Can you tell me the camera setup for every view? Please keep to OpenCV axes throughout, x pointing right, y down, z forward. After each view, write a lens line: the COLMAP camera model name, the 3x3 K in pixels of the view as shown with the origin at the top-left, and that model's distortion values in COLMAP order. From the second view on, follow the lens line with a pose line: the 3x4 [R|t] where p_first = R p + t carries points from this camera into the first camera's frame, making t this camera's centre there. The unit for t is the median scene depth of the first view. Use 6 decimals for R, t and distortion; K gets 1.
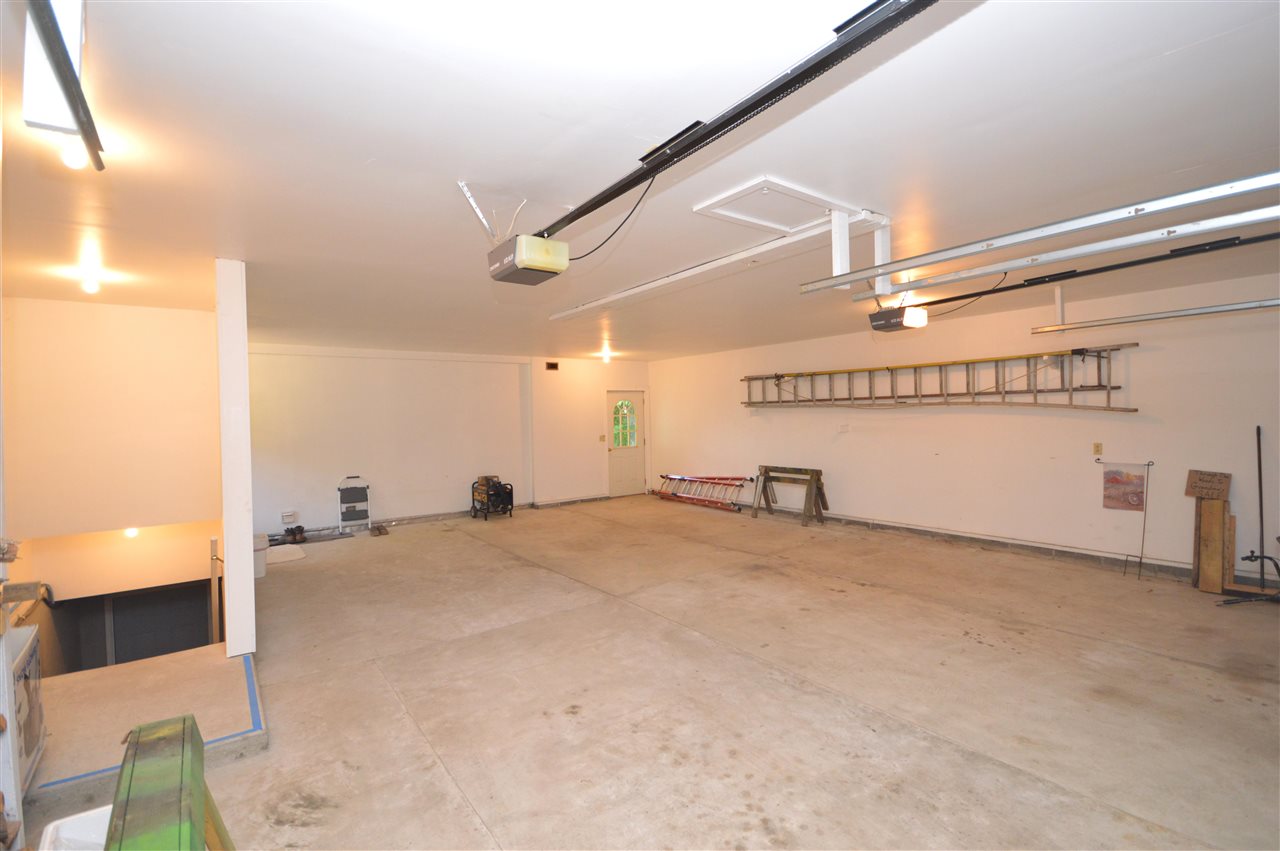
lens RADIAL K [[566.8, 0, 642.1], [0, 566.8, 424.5], [0, 0, 1]] dist [-0.004371, -0.000668]
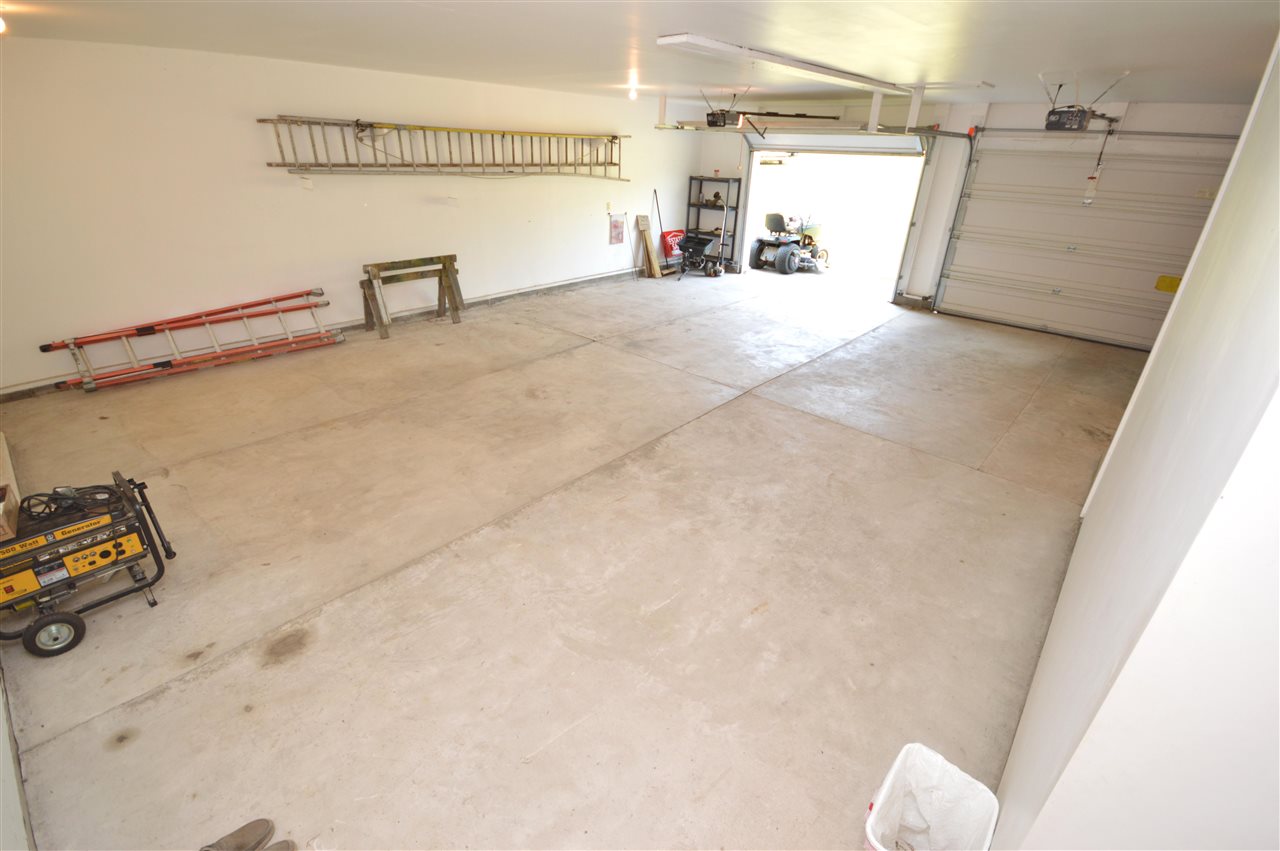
lens RADIAL K [[566.8, 0, 638.5], [0, 566.8, 432.0], [0, 0, 1]] dist [-0.004371, -0.000668]
pose [[-0.191828, -0.427910, 0.883230, -0.628083], [-0.010014, 0.900750, 0.434223, -0.055210], [-0.981378, 0.074451, -0.177074, 0.899016]]
